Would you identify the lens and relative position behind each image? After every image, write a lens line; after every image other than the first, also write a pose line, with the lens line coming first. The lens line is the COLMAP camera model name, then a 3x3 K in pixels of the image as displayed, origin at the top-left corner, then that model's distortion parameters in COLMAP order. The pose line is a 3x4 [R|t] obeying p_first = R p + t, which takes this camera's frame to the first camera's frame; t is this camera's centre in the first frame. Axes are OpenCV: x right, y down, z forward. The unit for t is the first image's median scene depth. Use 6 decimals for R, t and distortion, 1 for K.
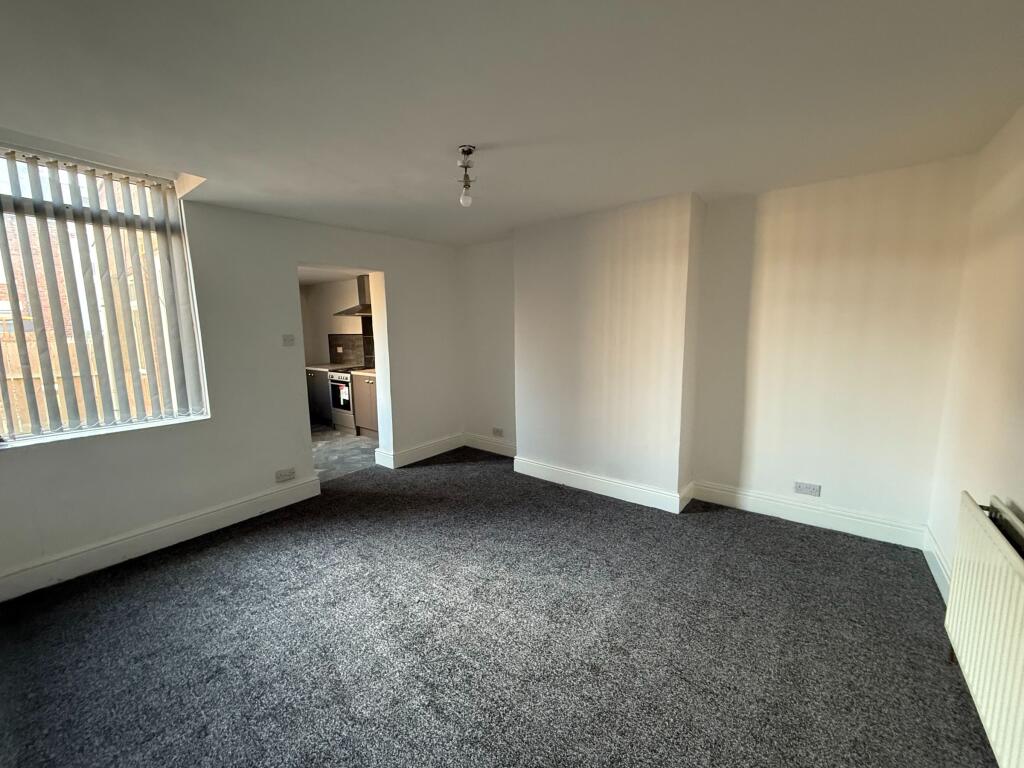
lens RADIAL K [[406.9, 0, 511.5], [0, 406.9, 381.8], [0, 0, 1]] dist [0.000804, 0.000301]
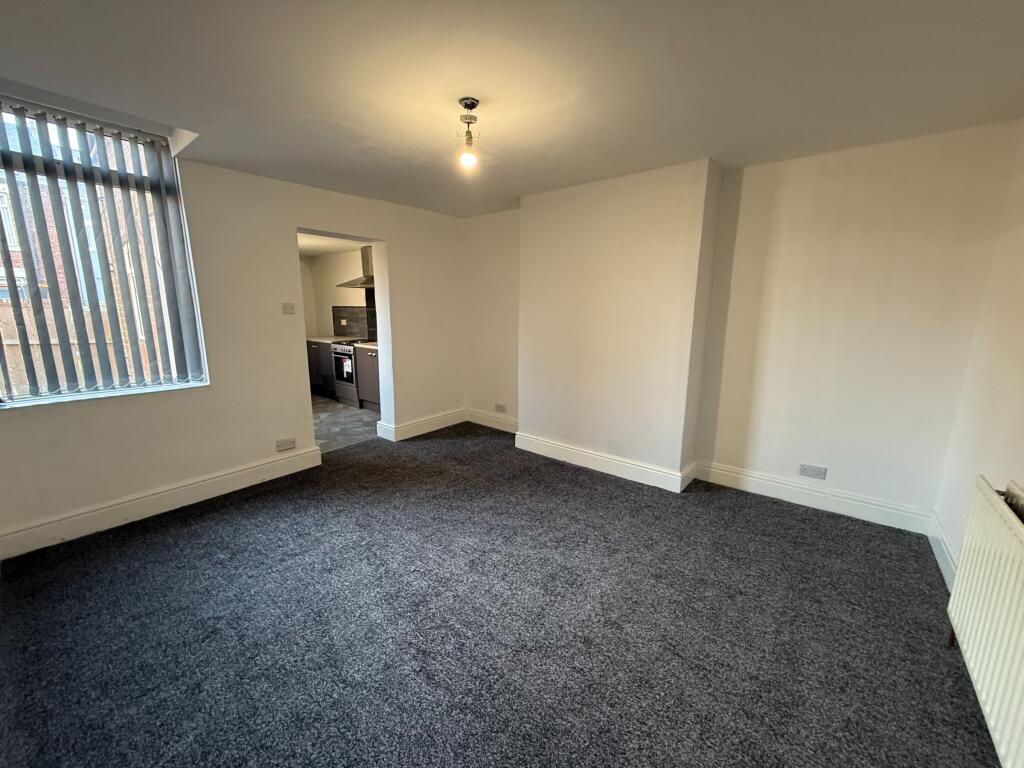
lens RADIAL K [[406.9, 0, 511.6], [0, 406.9, 382.9], [0, 0, 1]] dist [0.000804, 0.000301]
pose [[0.999623, 0.023801, -0.013694, 0.012821], [-0.023027, 0.998267, 0.054150, 0.017249], [0.014959, -0.053814, 0.998439, 0.026902]]
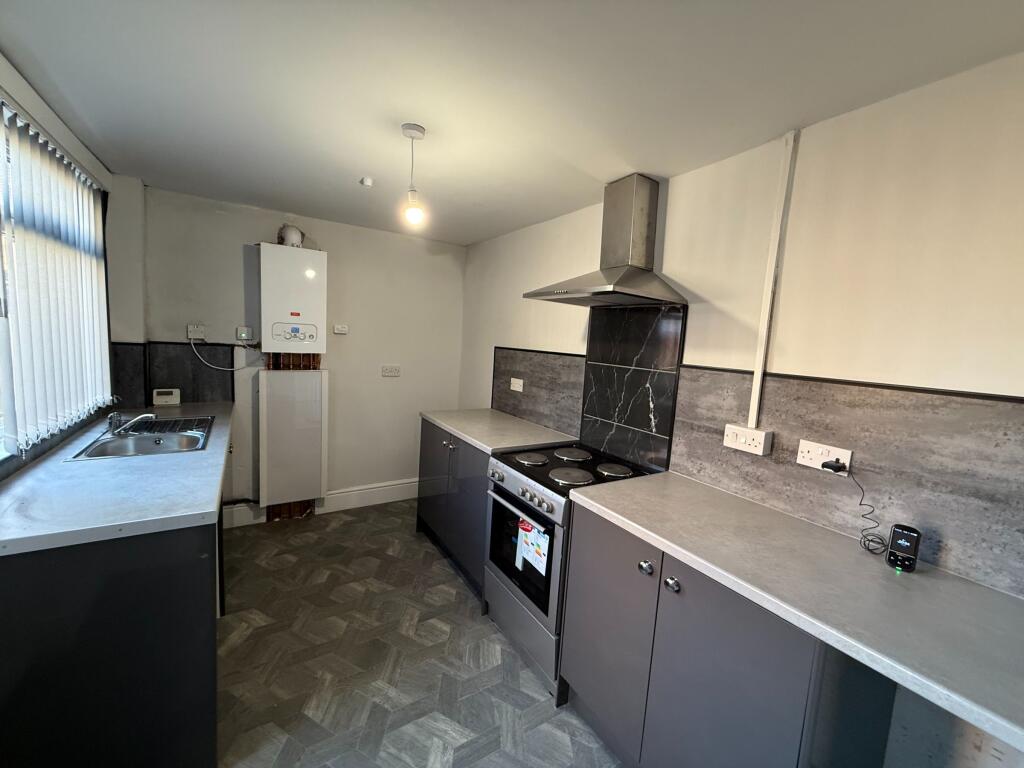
lens RADIAL K [[406.9, 0, 511.7], [0, 406.9, 381.8], [0, 0, 1]] dist [0.000804, 0.000301]
pose [[0.941259, 0.114052, -0.317842, -0.875085], [-0.123968, 0.992224, -0.011078, -0.228595], [0.314107, 0.049829, 0.948079, 1.785009]]
